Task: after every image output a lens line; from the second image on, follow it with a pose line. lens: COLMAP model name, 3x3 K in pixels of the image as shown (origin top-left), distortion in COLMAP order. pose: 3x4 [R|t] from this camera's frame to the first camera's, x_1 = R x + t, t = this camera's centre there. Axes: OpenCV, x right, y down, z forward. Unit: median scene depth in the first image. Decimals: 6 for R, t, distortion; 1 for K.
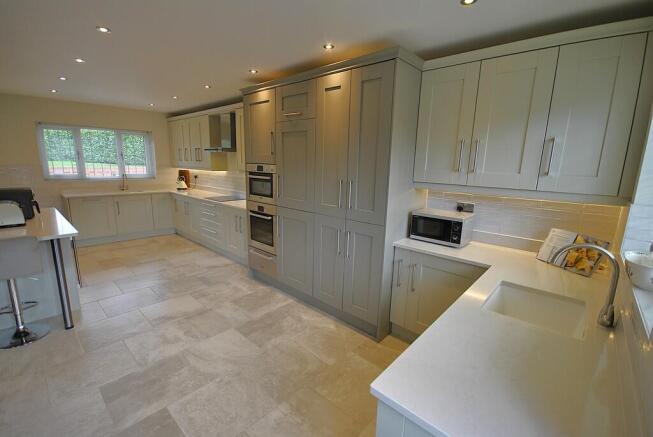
lens RADIAL K [[286.0, 0, 329.3], [0, 286.0, 220.4], [0, 0, 1]] dist [0.012967, -0.014358]
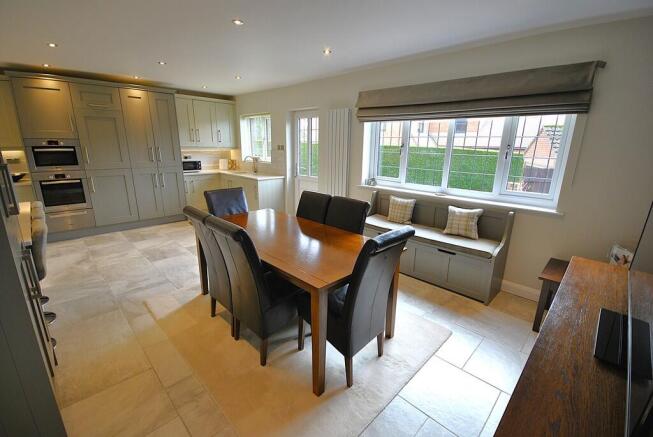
lens RADIAL K [[286.0, 0, 329.3], [0, 286.0, 220.4], [0, 0, 1]] dist [0.012967, -0.014358]
pose [[0.042597, -0.283635, 0.957986, -1.786872], [0.183219, 0.944813, 0.271588, 0.020186], [-0.982149, 0.163953, 0.092213, -0.262785]]
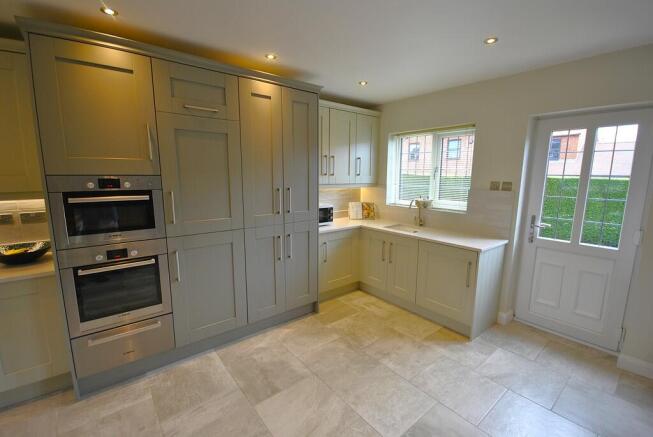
lens RADIAL K [[286.0, 0, 329.3], [0, 286.0, 220.4], [0, 0, 1]] dist [0.012967, -0.014358]
pose [[0.155600, -0.185642, 0.970219, -0.901091], [0.194057, 0.968788, 0.154246, -0.141245], [-0.968571, 0.164277, 0.186768, 0.605583]]
